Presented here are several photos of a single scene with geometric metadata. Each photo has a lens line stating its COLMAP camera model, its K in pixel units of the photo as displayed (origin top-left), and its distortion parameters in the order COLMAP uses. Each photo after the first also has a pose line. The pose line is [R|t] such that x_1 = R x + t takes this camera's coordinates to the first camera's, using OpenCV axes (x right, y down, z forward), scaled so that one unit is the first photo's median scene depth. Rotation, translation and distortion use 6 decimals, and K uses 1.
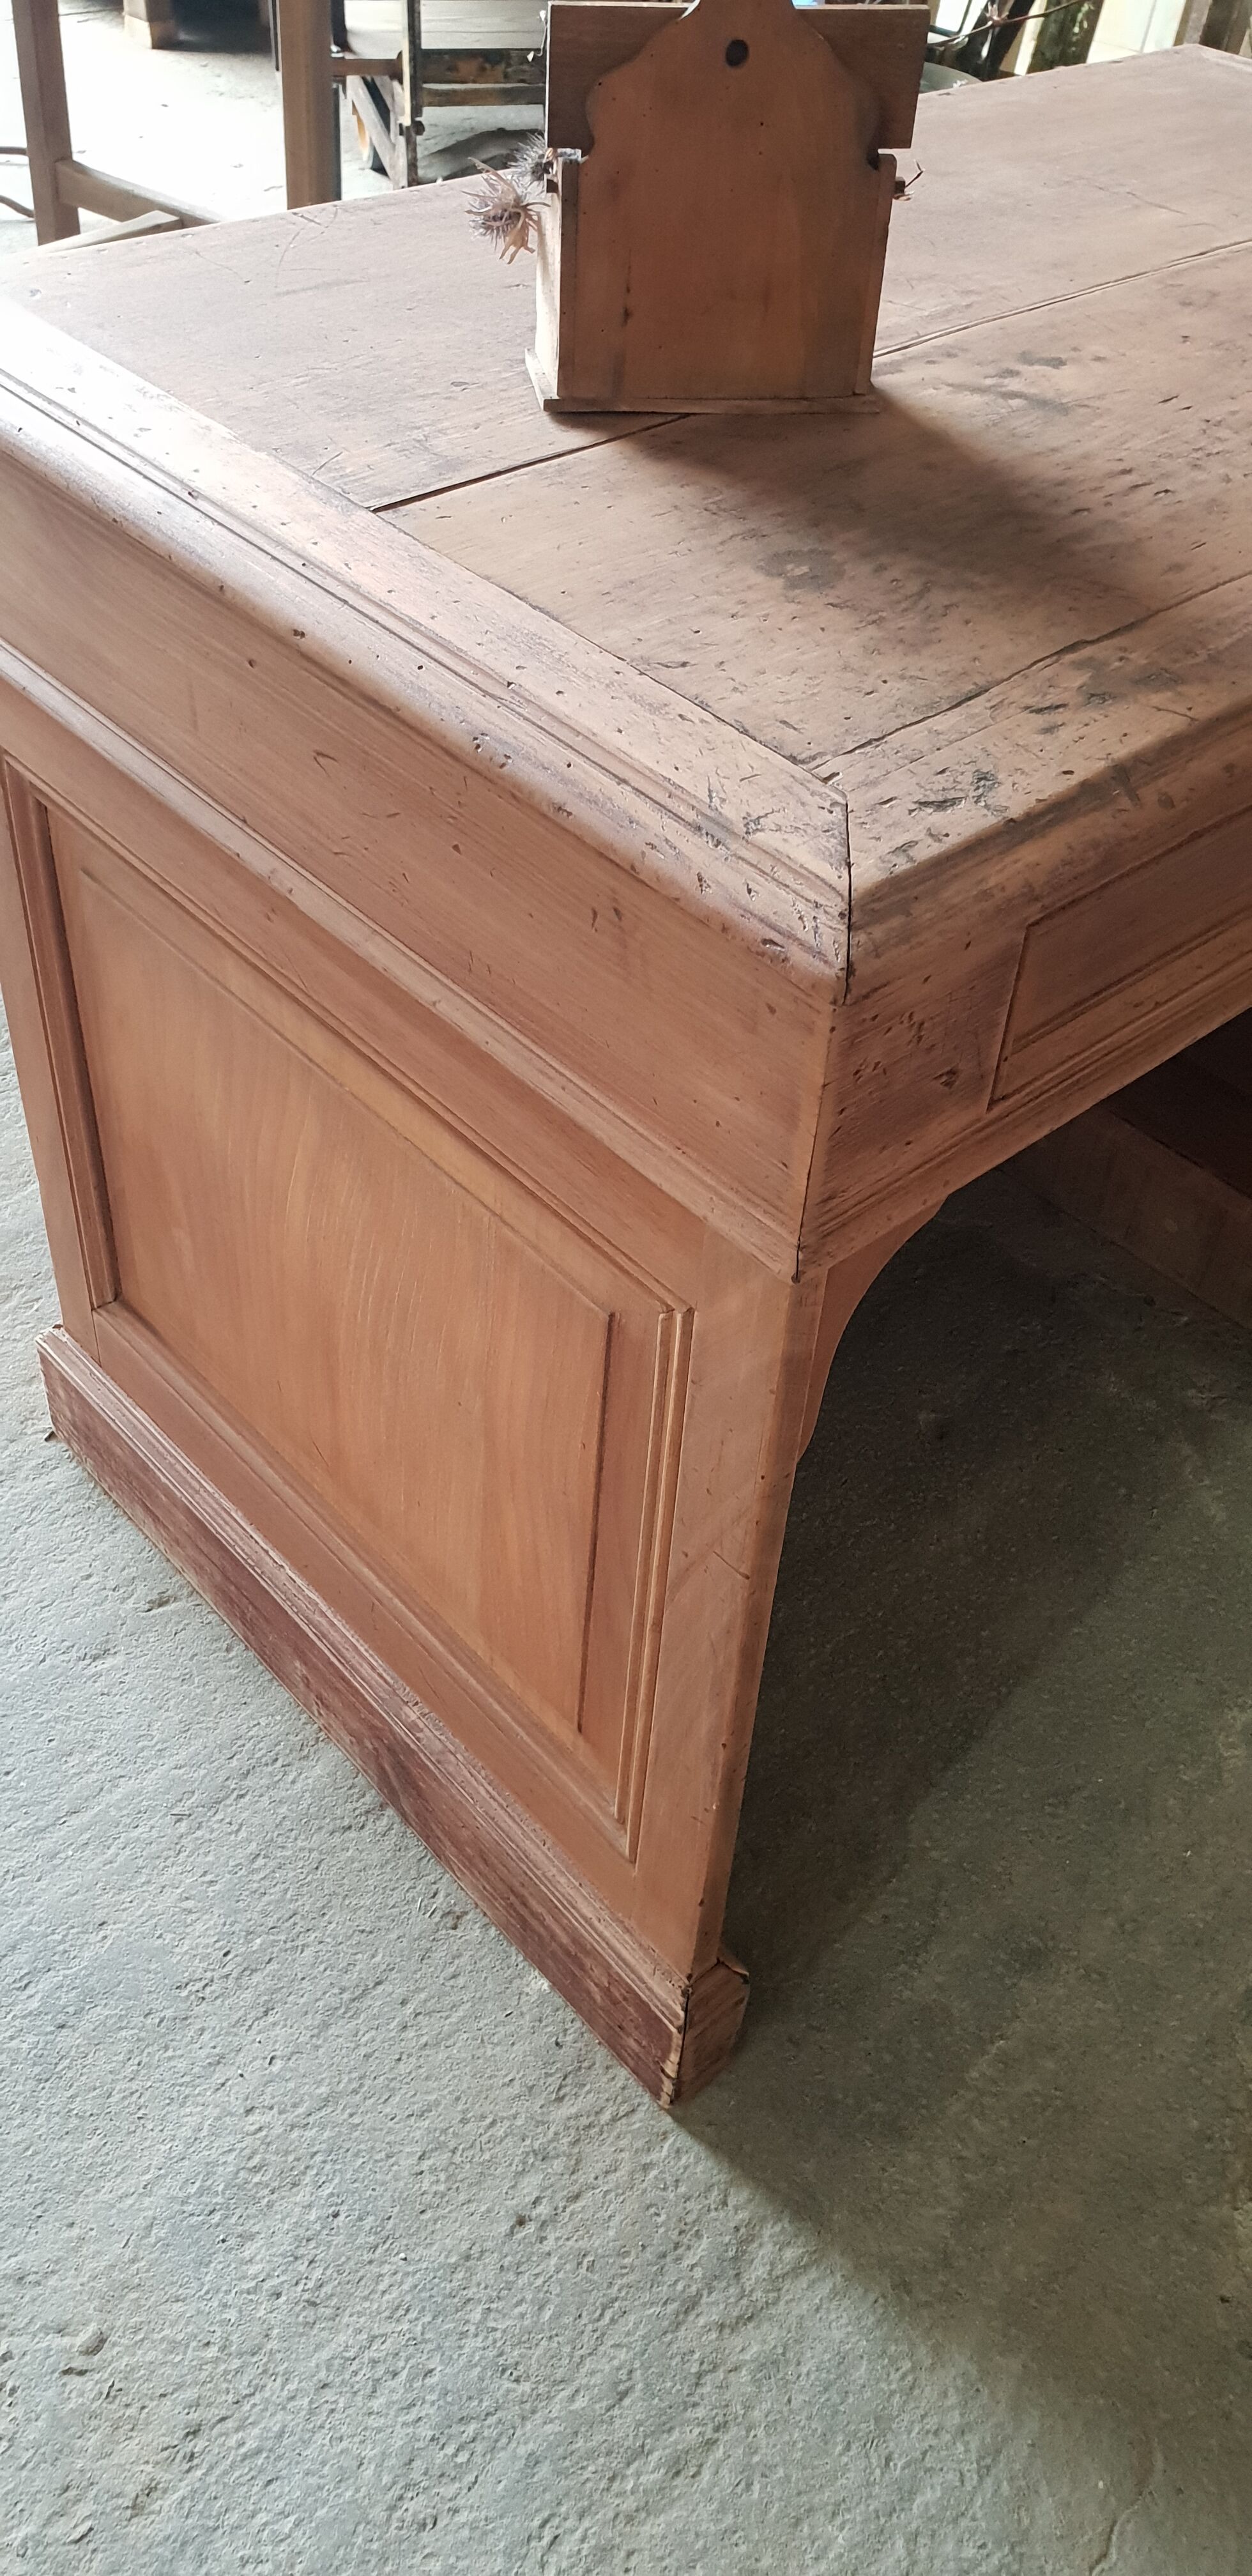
lens RADIAL K [[2033.2, 0, 639.1], [0, 2033.2, 1282.3], [0, 0, 1]] dist [-0.010611, 0.036998]
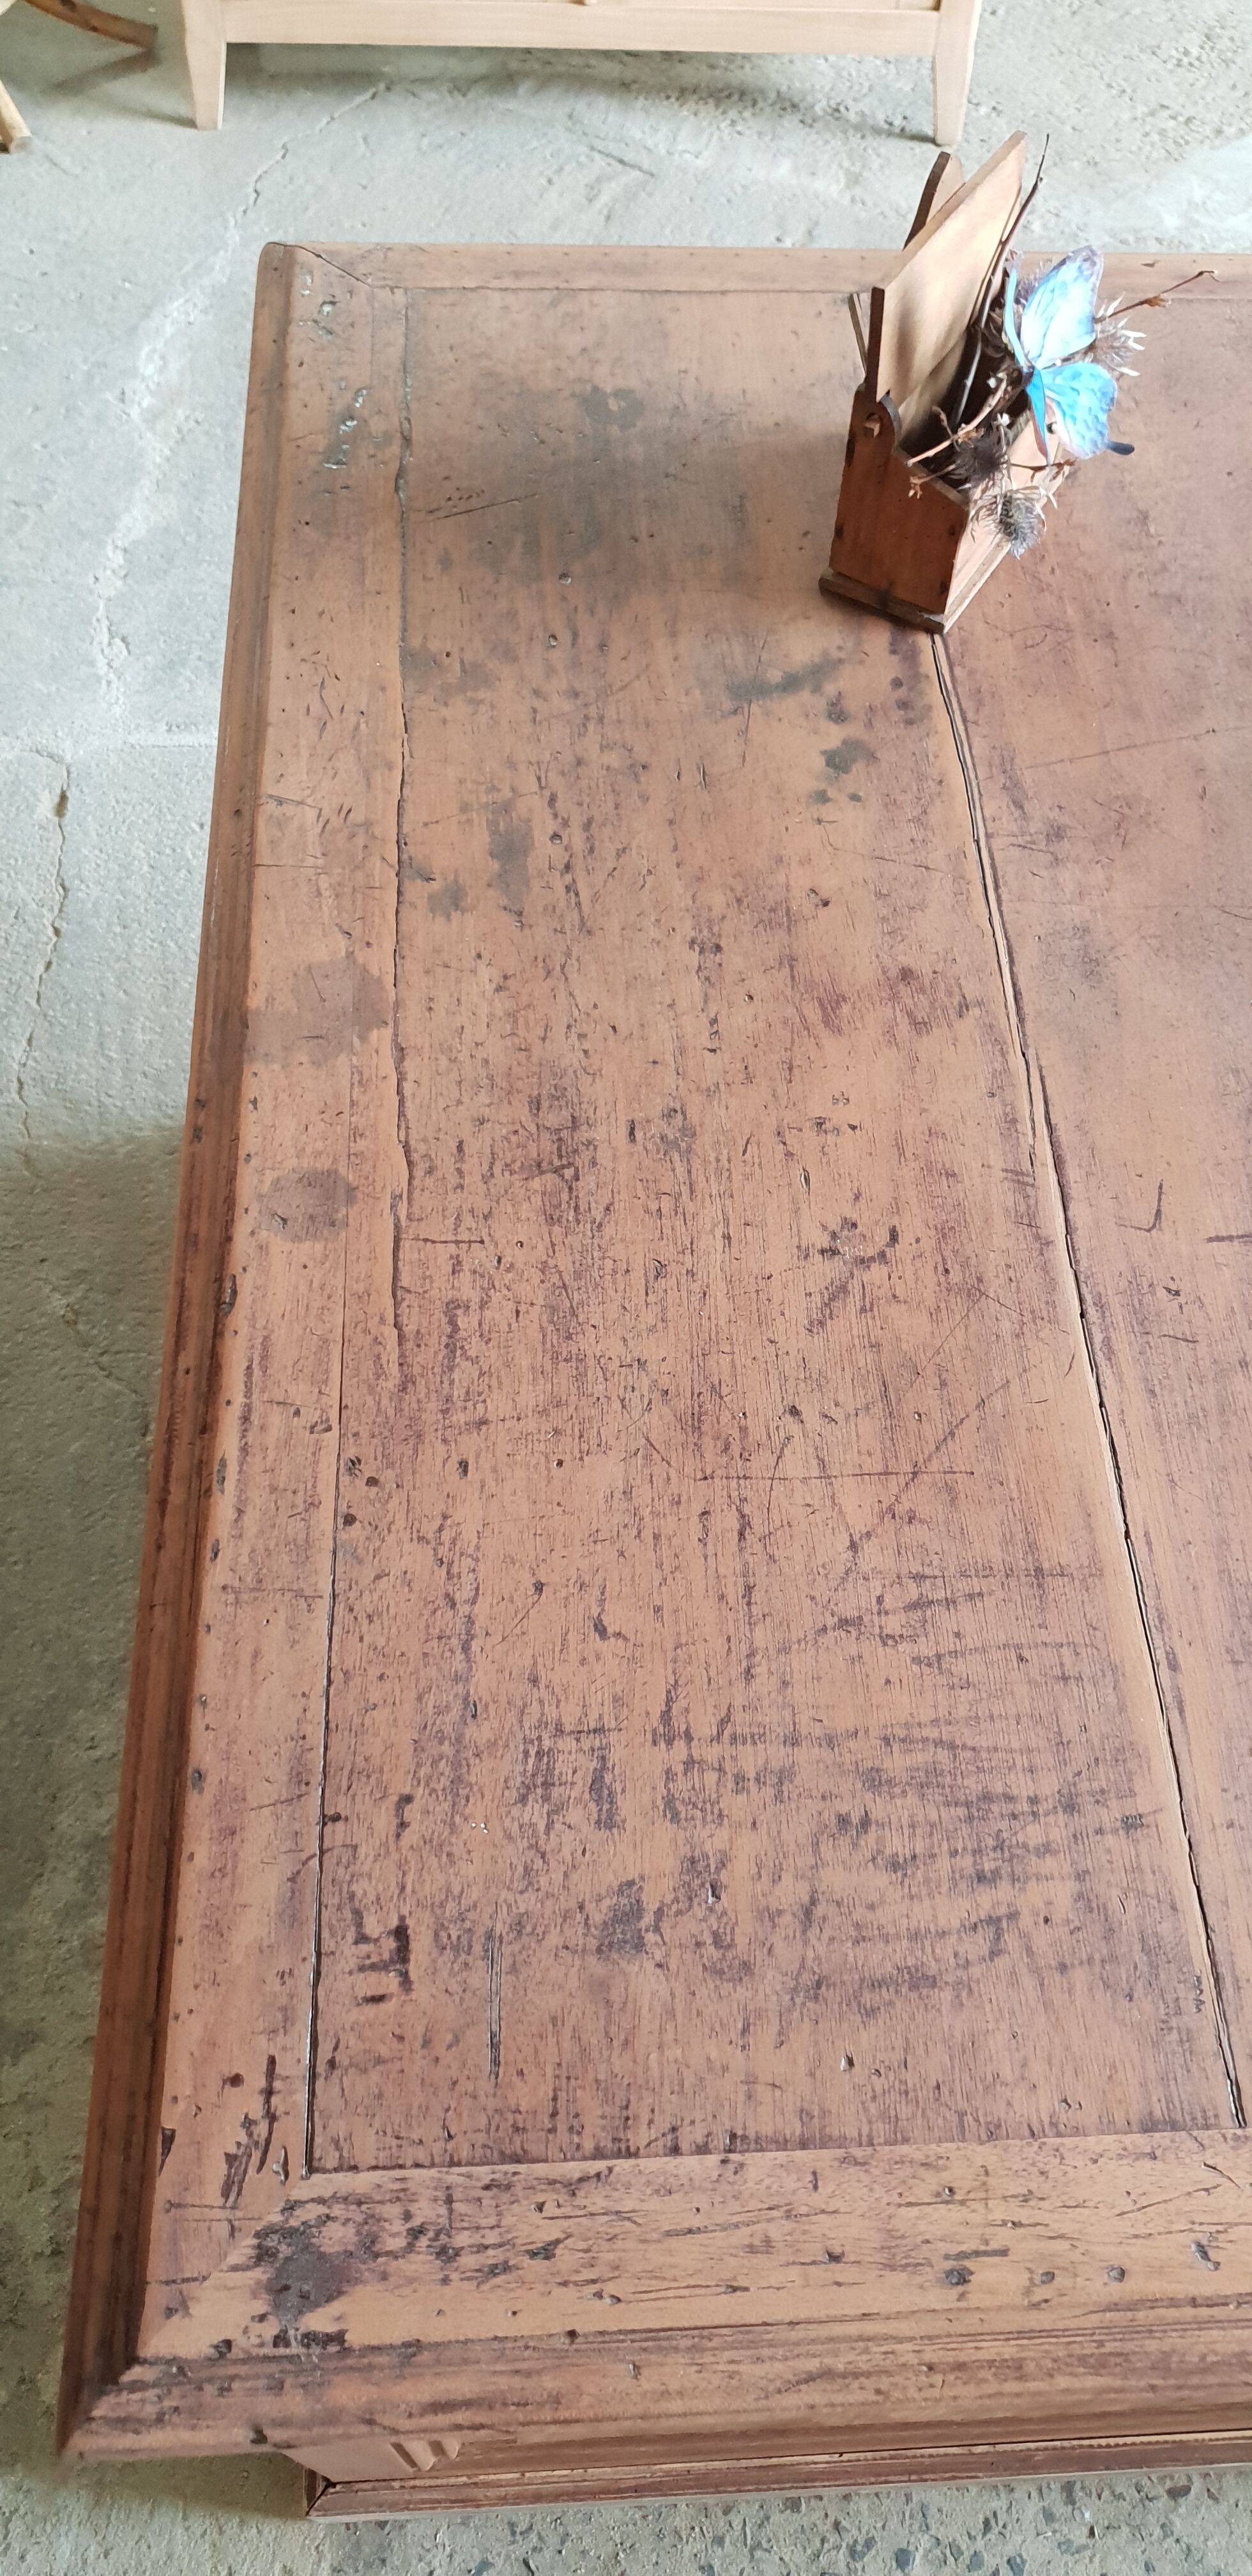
lens RADIAL K [[2033.2, 0, 657.3], [0, 2033.2, 1274.5], [0, 0, 1]] dist [-0.010611, 0.036998]
pose [[-0.625451, 0.603192, -0.494945, 0.845108], [-0.591795, 0.046687, 0.804736, -1.120611], [0.508517, 0.796229, 0.327765, 0.814075]]
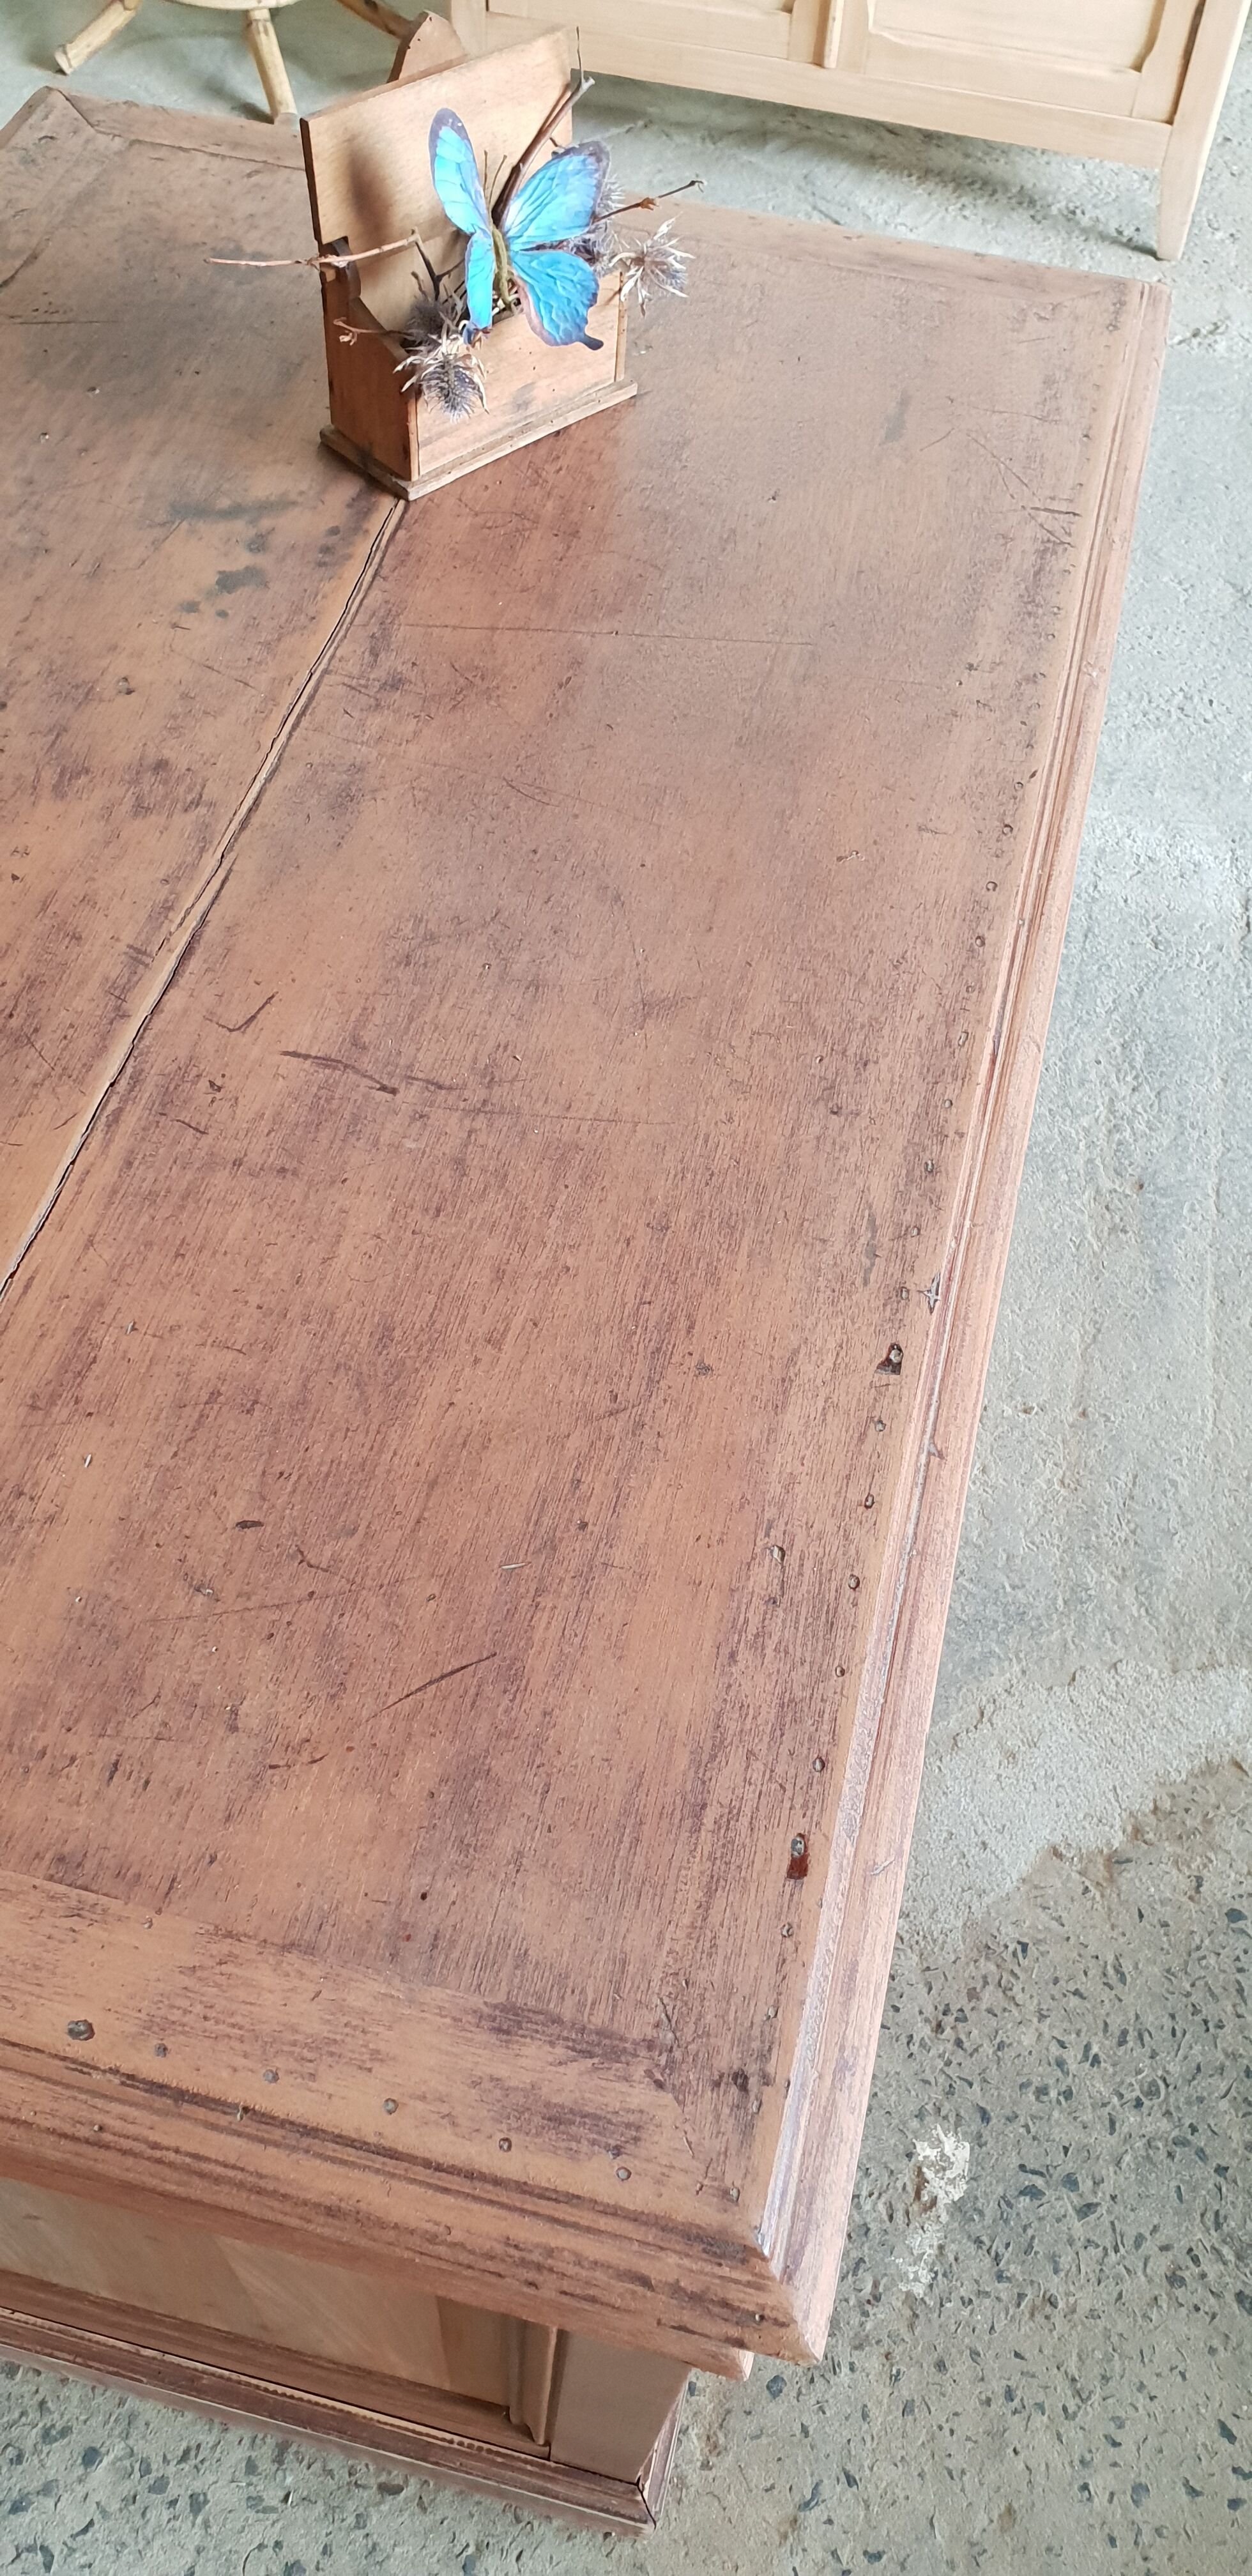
lens RADIAL K [[2033.2, 0, 657.6], [0, 2033.2, 1278.5], [0, 0, 1]] dist [-0.010611, 0.036998]
pose [[-0.819222, 0.402393, -0.408601, 0.548928], [-0.460029, -0.035690, 0.887186, -1.373787], [0.342415, 0.914771, 0.214350, 1.132376]]
